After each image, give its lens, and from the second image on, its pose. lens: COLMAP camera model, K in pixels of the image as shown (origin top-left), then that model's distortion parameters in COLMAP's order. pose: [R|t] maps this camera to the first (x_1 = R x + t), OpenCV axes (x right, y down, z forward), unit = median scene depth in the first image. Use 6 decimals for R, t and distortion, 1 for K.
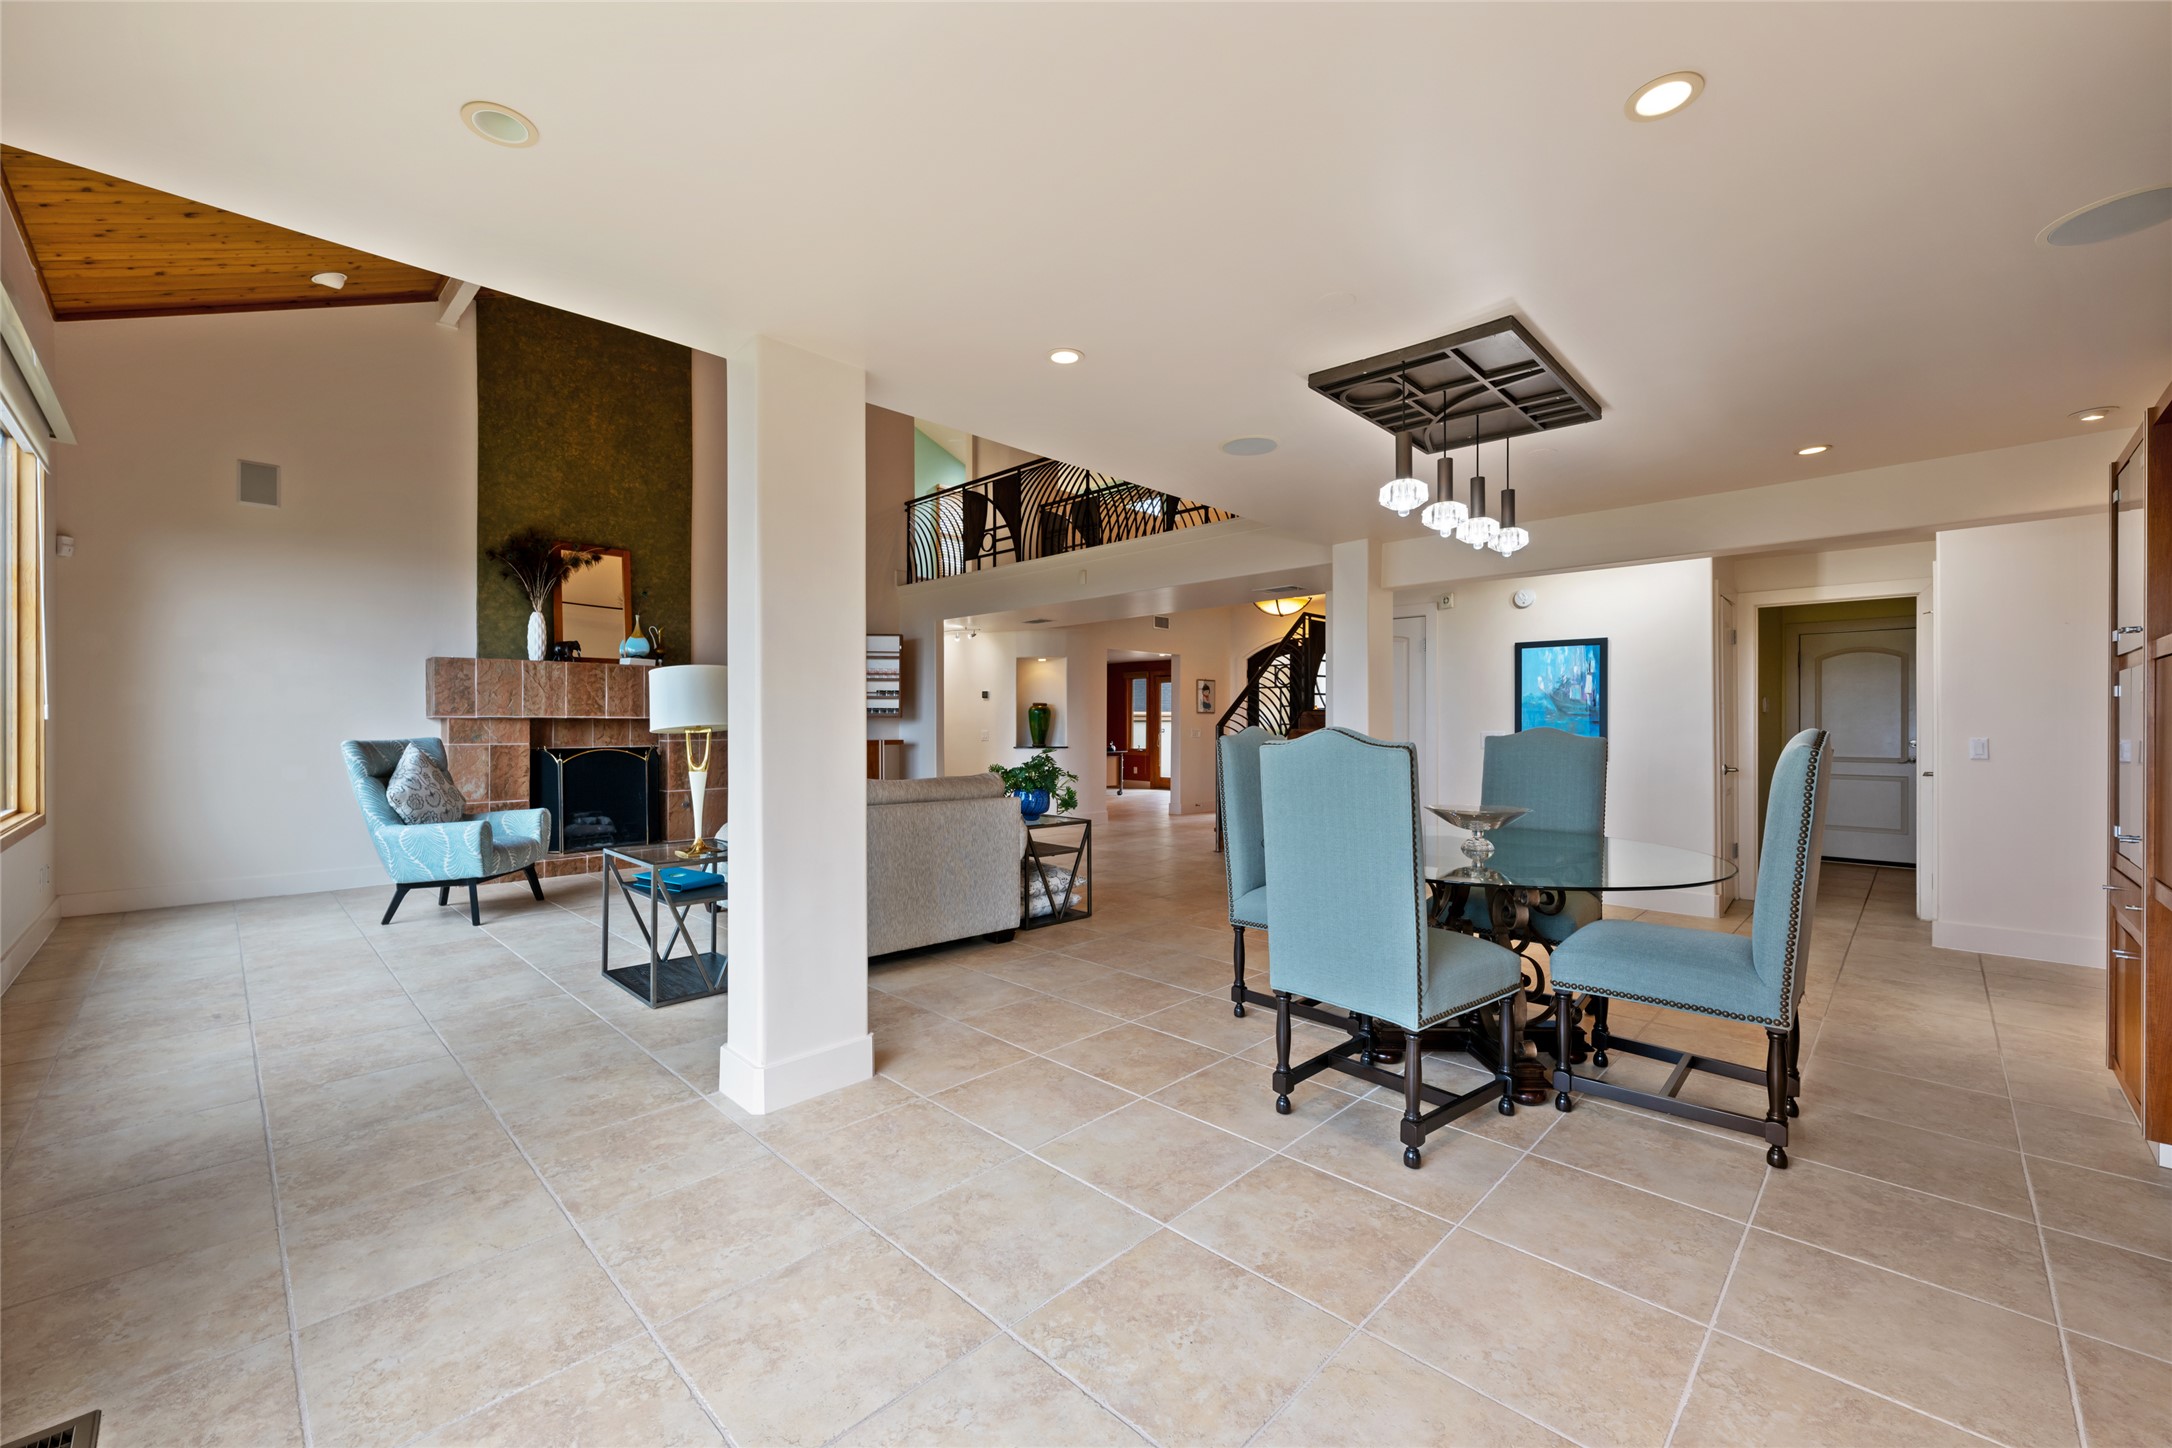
lens RADIAL K [[858.2, 0, 1086.0], [0, 858.2, 724.0], [0, 0, 1]] dist [0.000803, 0.000048]
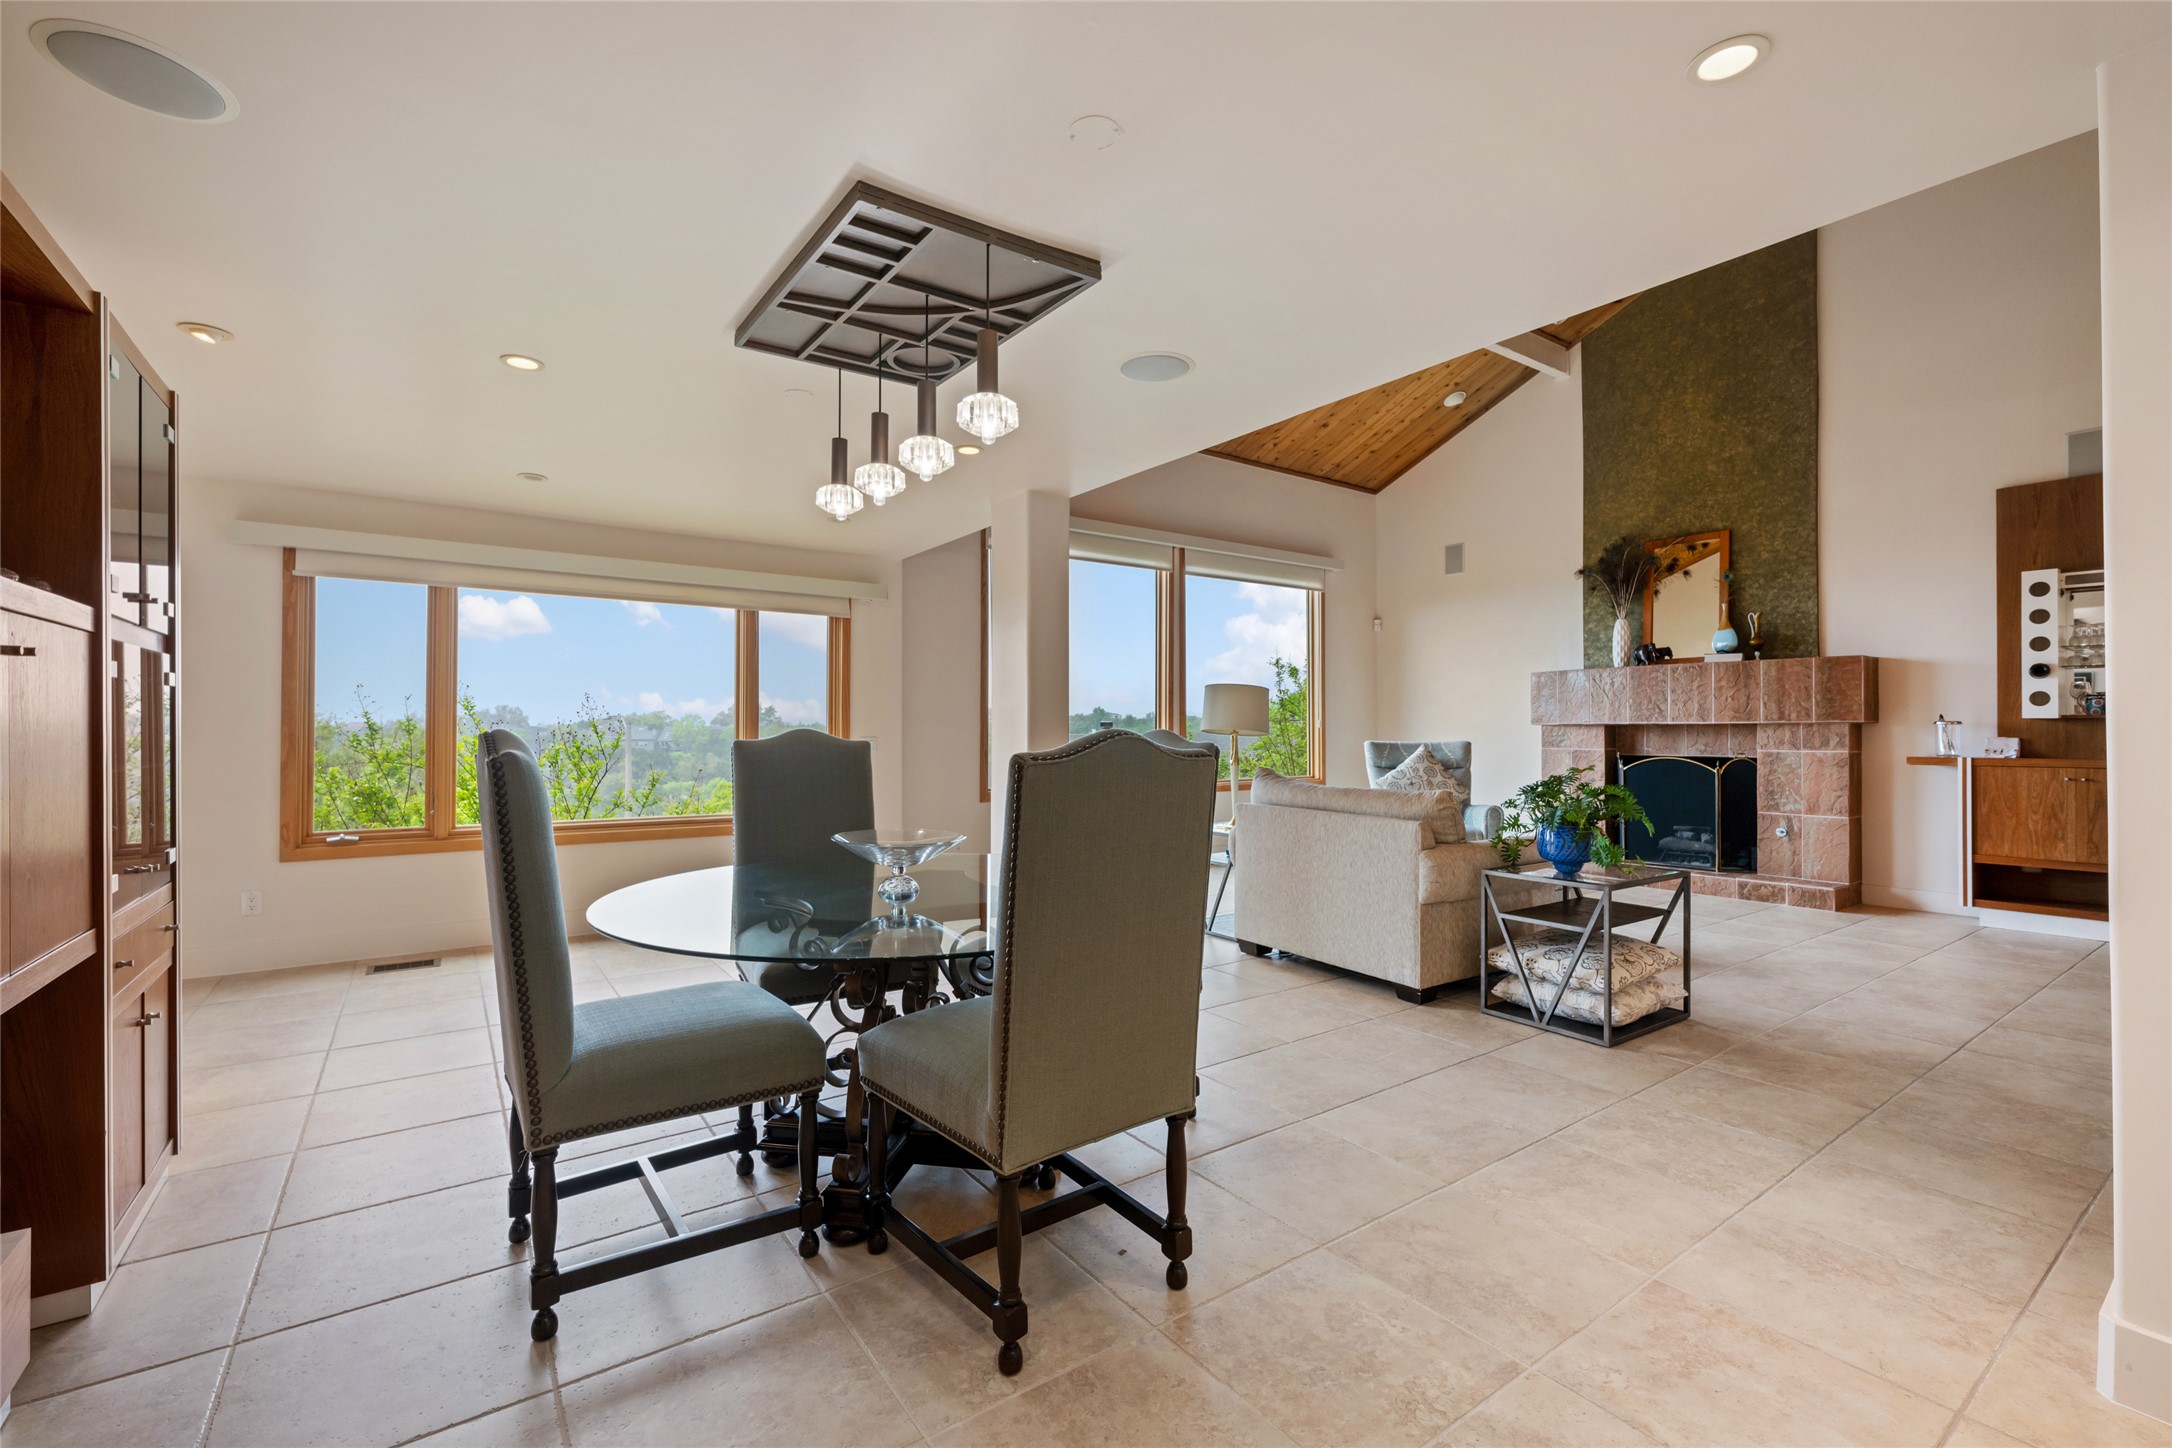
lens RADIAL K [[922.0, 0, 1086.0], [0, 922.0, 724.0], [0, 0, 1]] dist [0.001148, 0.000092]
pose [[-0.175247, -0.007979, -0.984492, 0.537400], [-0.001043, 0.999968, -0.007919, 0.002422], [0.984524, -0.000361, -0.175250, 0.571520]]
